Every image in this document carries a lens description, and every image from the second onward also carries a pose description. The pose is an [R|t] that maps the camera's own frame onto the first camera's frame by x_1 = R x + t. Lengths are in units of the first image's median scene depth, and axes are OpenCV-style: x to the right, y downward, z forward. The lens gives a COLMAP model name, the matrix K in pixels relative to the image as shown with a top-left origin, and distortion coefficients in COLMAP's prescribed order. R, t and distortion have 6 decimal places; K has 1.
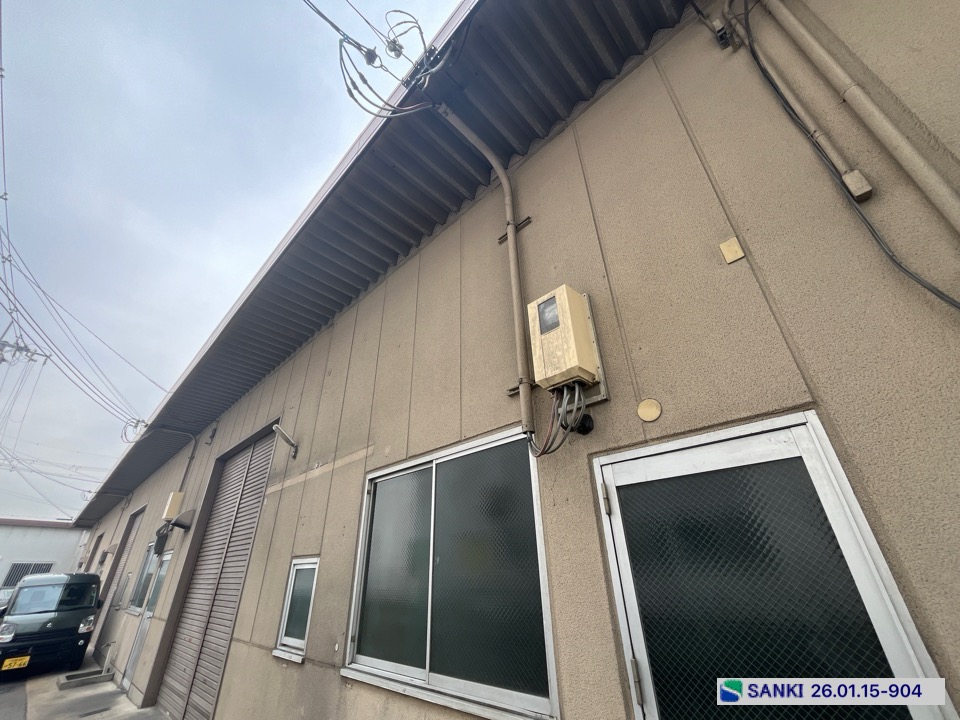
lens RADIAL K [[388.9, 0, 479.6], [0, 388.9, 361.8], [0, 0, 1]] dist [-0.002776, -0.000200]
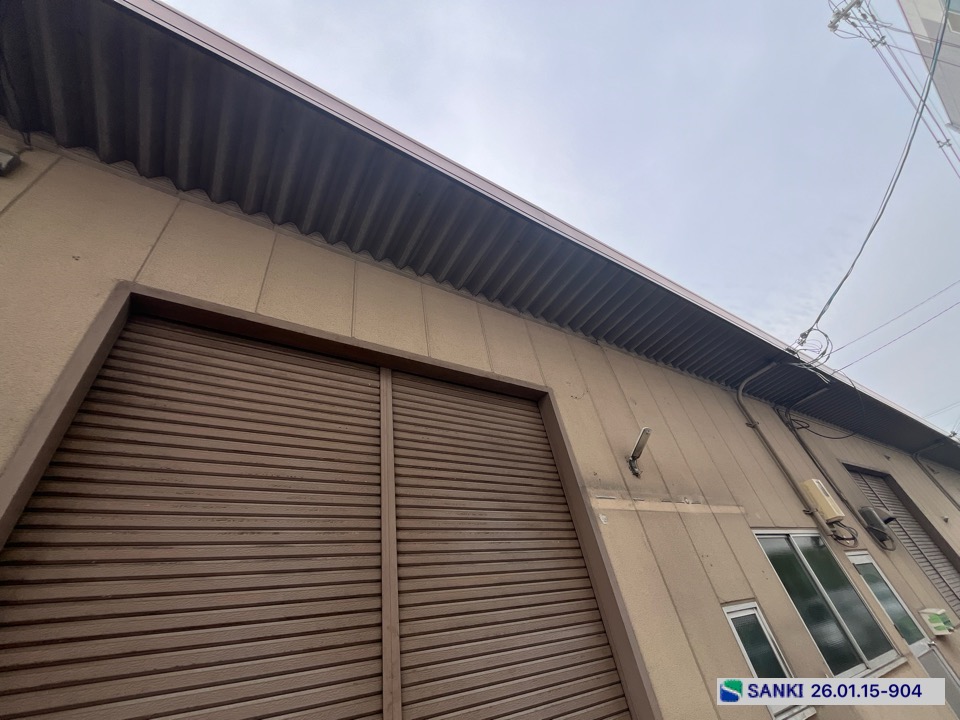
lens RADIAL K [[388.9, 0, 477.3], [0, 388.9, 361.9], [0, 0, 1]] dist [-0.002776, -0.000200]
pose [[0.235357, 0.586011, 0.775370, -2.197974], [-0.323407, 0.799538, -0.506110, 0.959841], [-0.916523, -0.131643, 0.377697, 1.746334]]
